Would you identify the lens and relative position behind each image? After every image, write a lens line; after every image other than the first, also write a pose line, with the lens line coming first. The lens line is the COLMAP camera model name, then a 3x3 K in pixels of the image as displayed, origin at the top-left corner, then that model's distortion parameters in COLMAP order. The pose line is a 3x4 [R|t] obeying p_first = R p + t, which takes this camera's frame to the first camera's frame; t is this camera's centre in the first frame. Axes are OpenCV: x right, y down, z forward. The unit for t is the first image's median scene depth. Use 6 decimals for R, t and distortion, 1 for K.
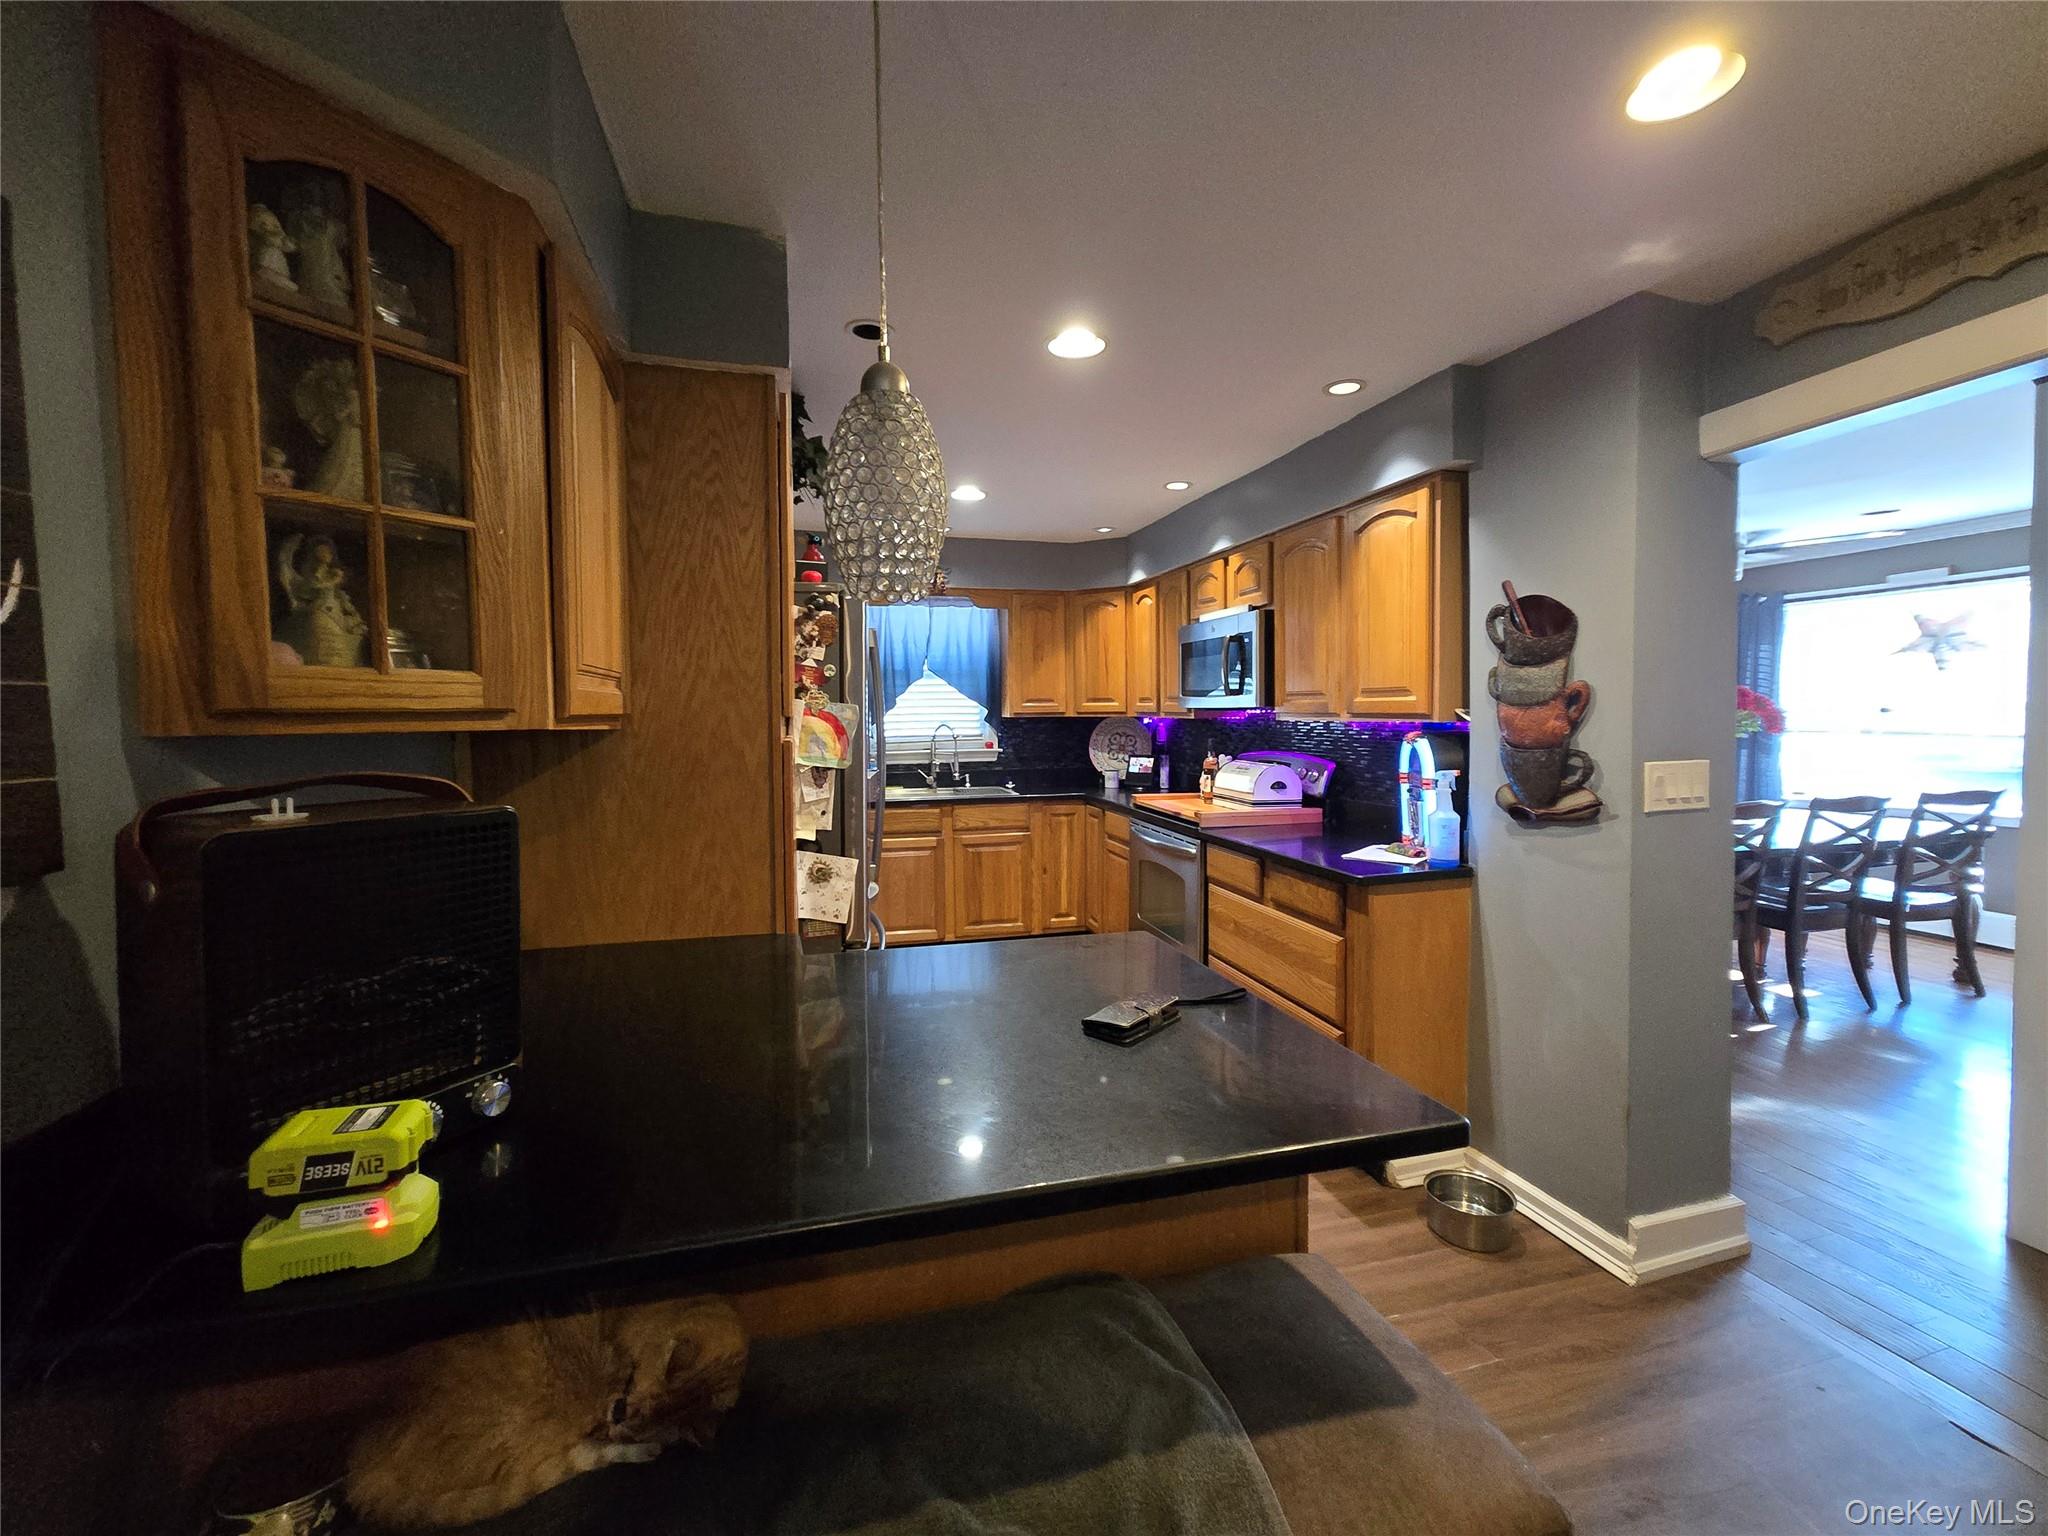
lens RADIAL K [[837.2, 0, 1012.2], [0, 837.2, 751.2], [0, 0, 1]] dist [0.001051, -0.000585]
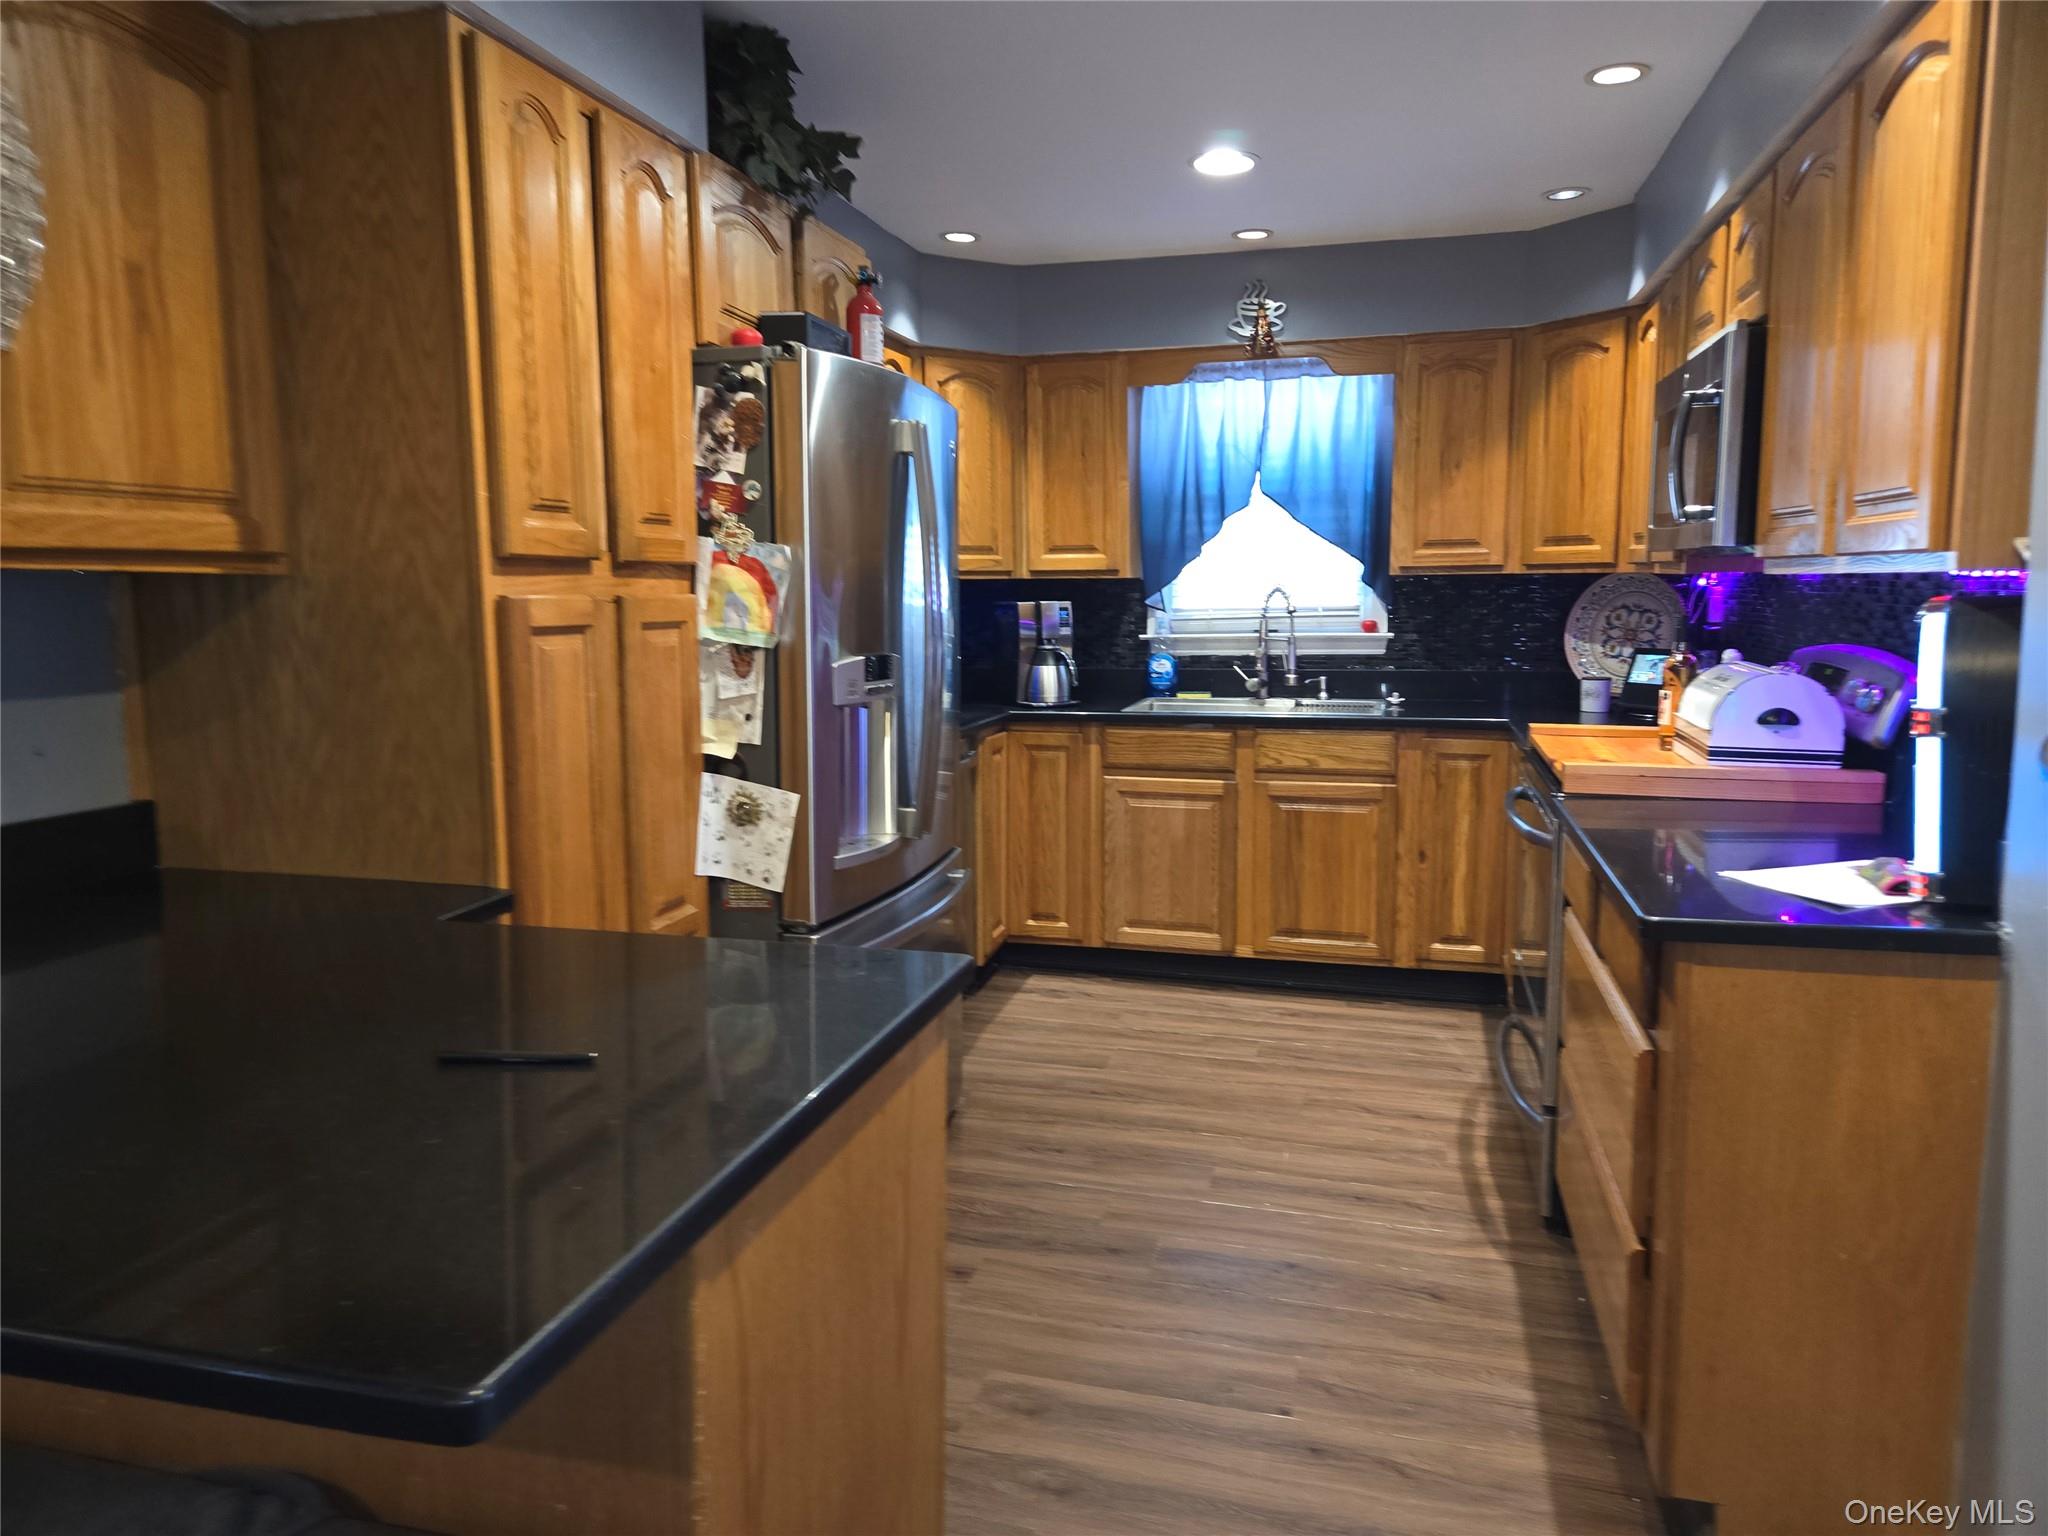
lens RADIAL K [[1343.3, 0, 1042.4], [0, 1343.3, 763.1], [0, 0, 1]] dist [0.072609, -0.061177]
pose [[0.875527, 0.065975, -0.478643, 0.461278], [-0.022571, 0.995137, 0.095881, 0.004565], [0.482641, -0.073143, 0.872759, 0.206748]]
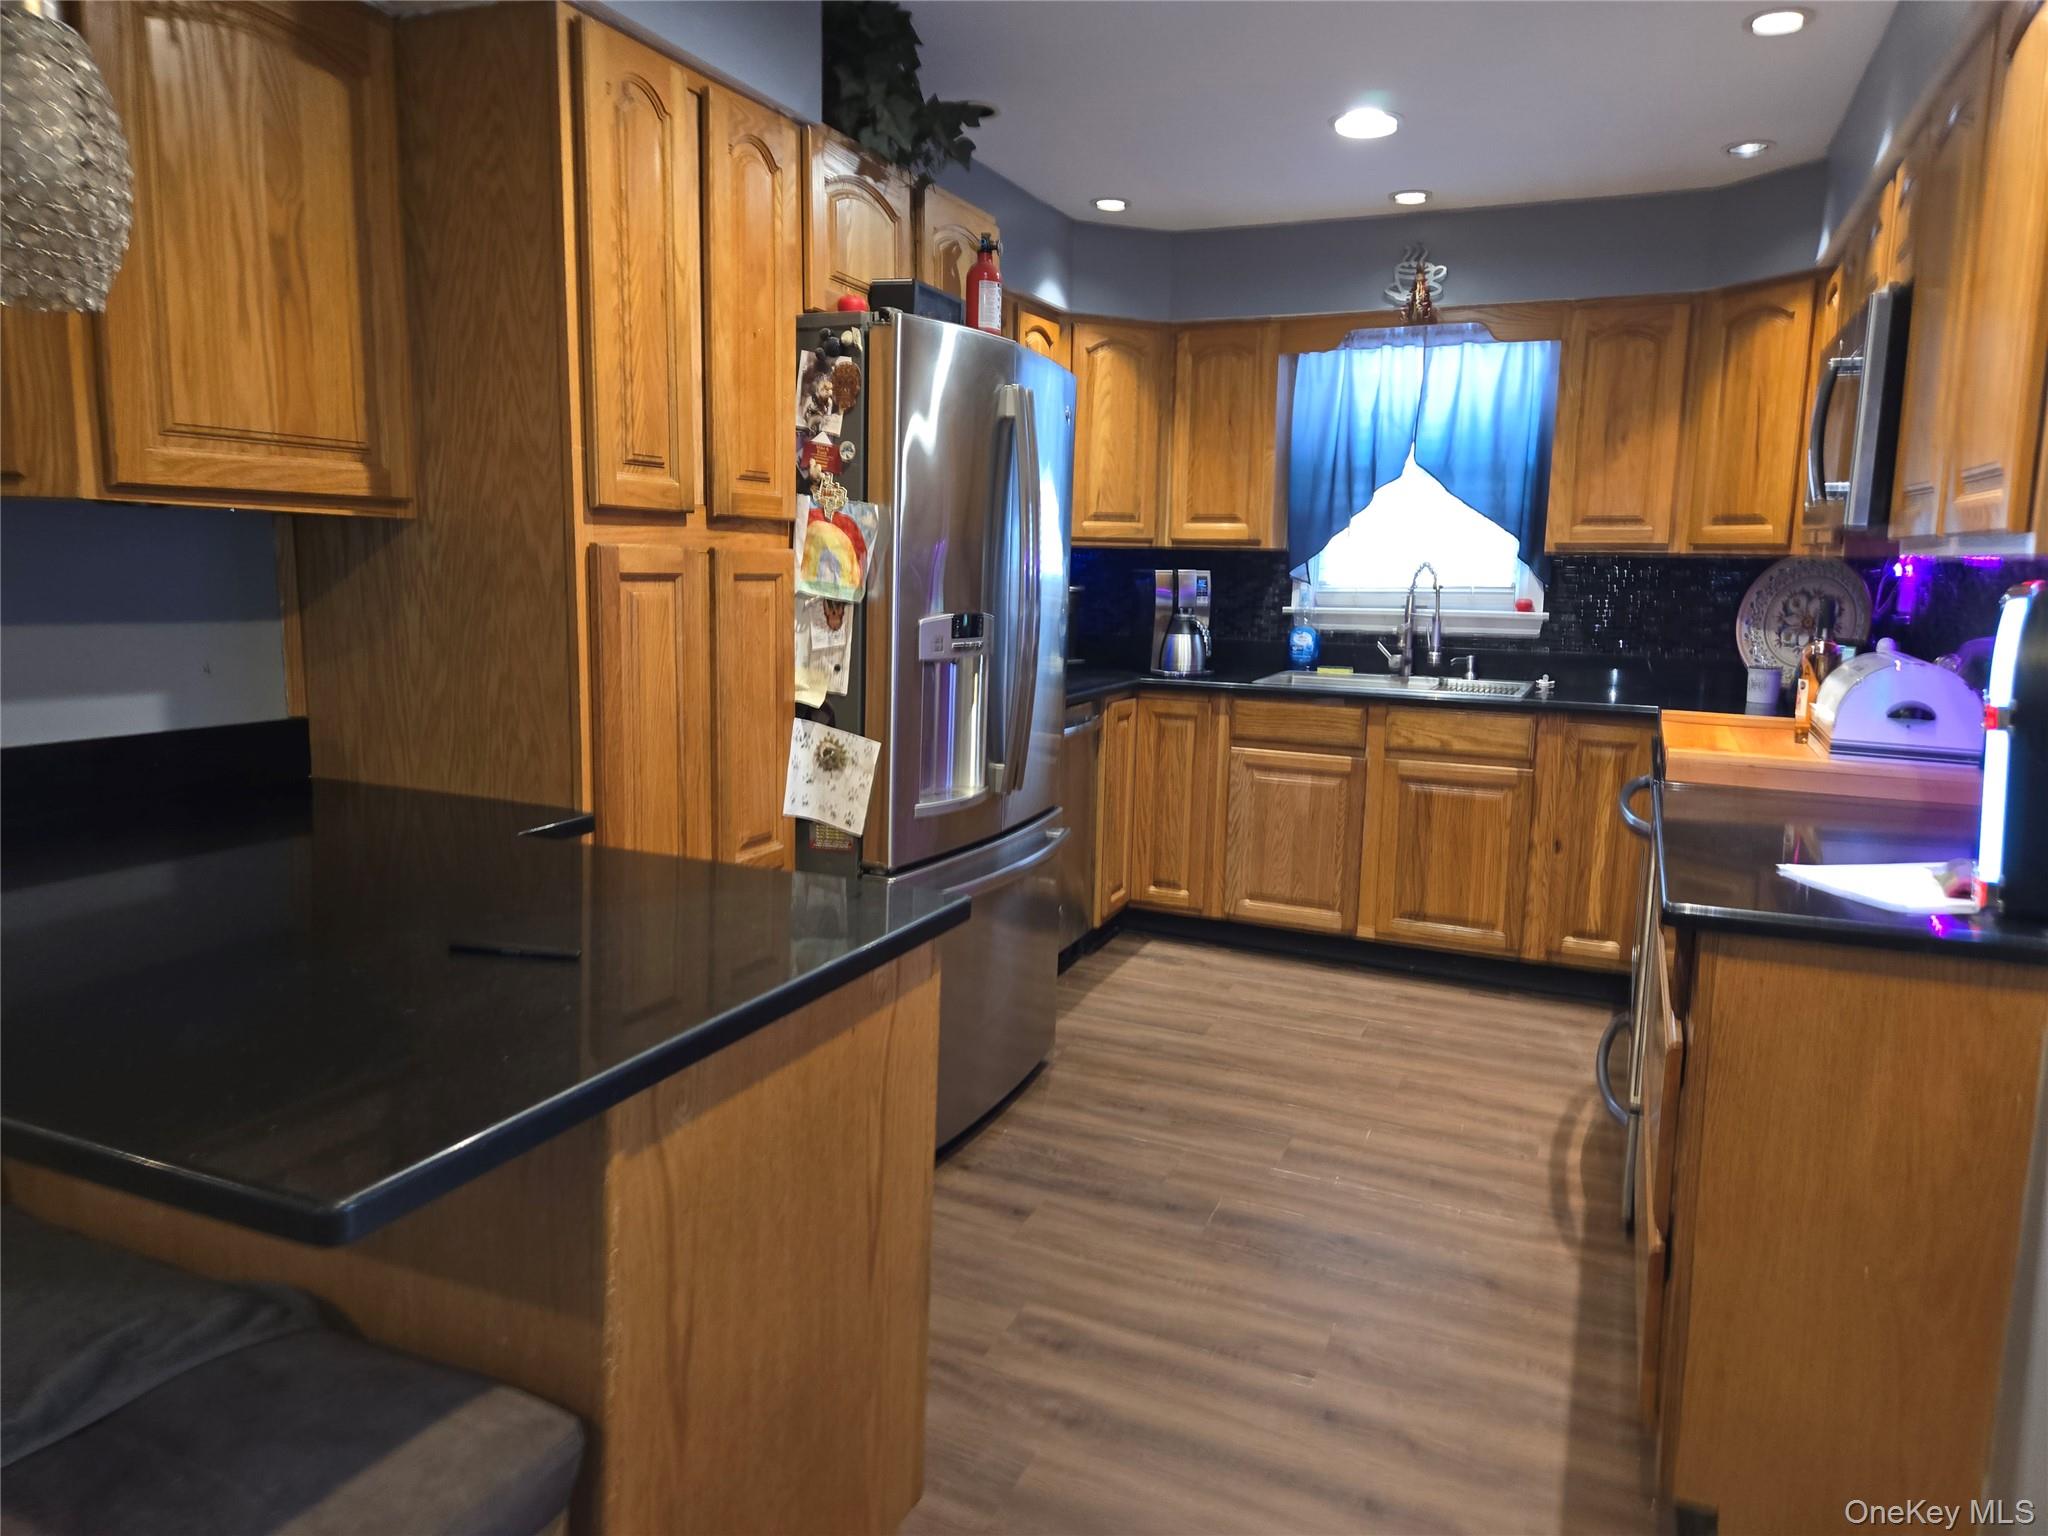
lens RADIAL K [[1344.8, 0, 1039.6], [0, 1344.8, 766.2], [0, 0, 1]] dist [0.083038, -0.075899]
pose [[0.787902, 0.119130, -0.604167, 0.561882], [-0.055018, 0.990804, 0.123618, 0.008626], [0.613338, -0.064159, 0.787210, 0.239420]]
